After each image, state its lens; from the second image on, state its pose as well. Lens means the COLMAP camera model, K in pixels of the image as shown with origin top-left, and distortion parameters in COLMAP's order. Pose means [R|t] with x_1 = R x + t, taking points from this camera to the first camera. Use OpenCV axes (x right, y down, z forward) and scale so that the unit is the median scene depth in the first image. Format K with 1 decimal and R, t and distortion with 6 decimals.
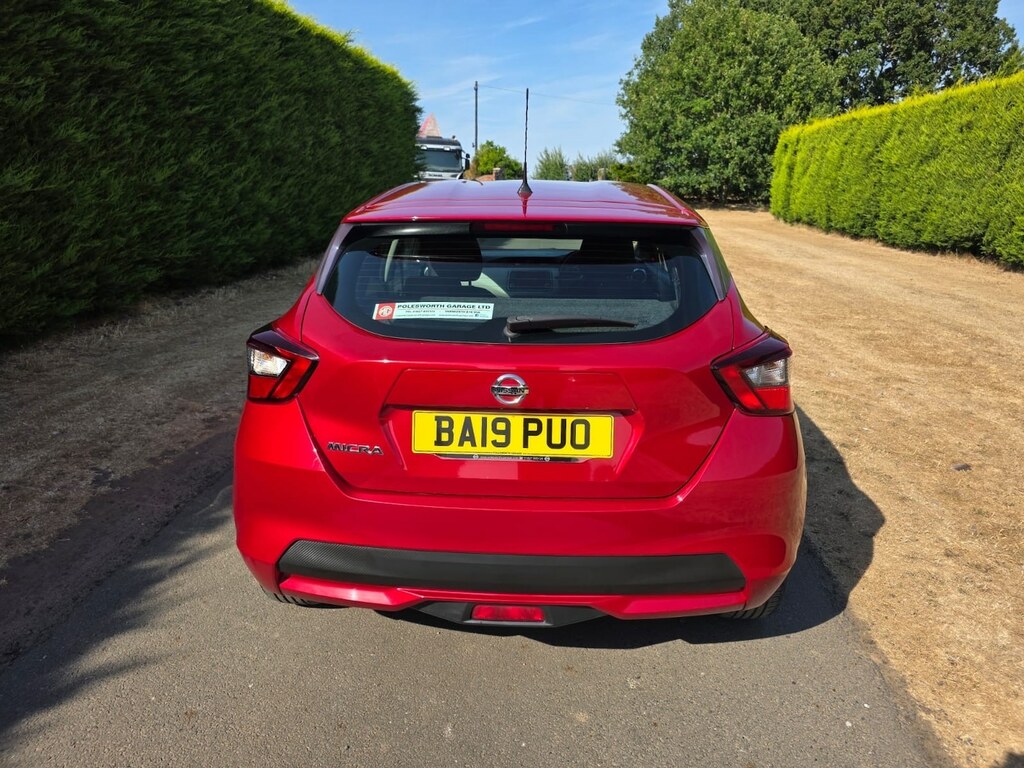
lens RADIAL K [[741.2, 0, 512.0], [0, 741.2, 384.0], [0, 0, 1]] dist [0.002401, -0.039419]
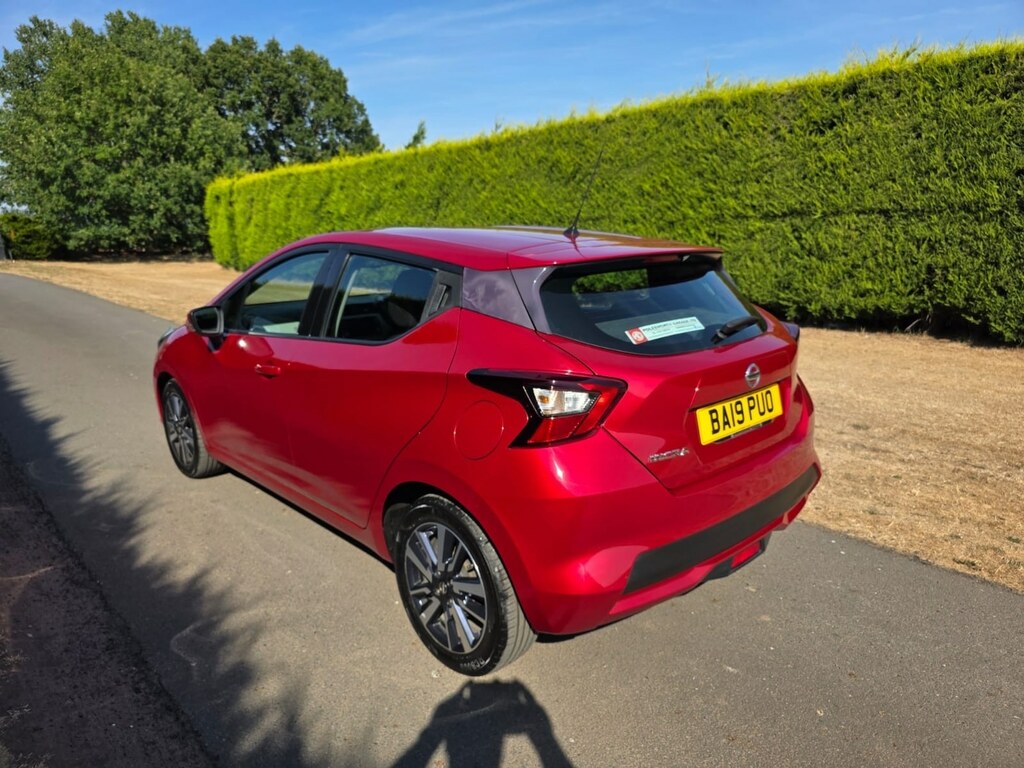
lens RADIAL K [[741.2, 0, 512.0], [0, 741.2, 384.0], [0, 0, 1]] dist [0.002401, -0.039419]
pose [[0.643497, -0.161992, 0.748111, -0.161473], [0.210877, 0.977047, 0.030175, -0.013968], [-0.735827, 0.138342, 0.662887, 0.055461]]
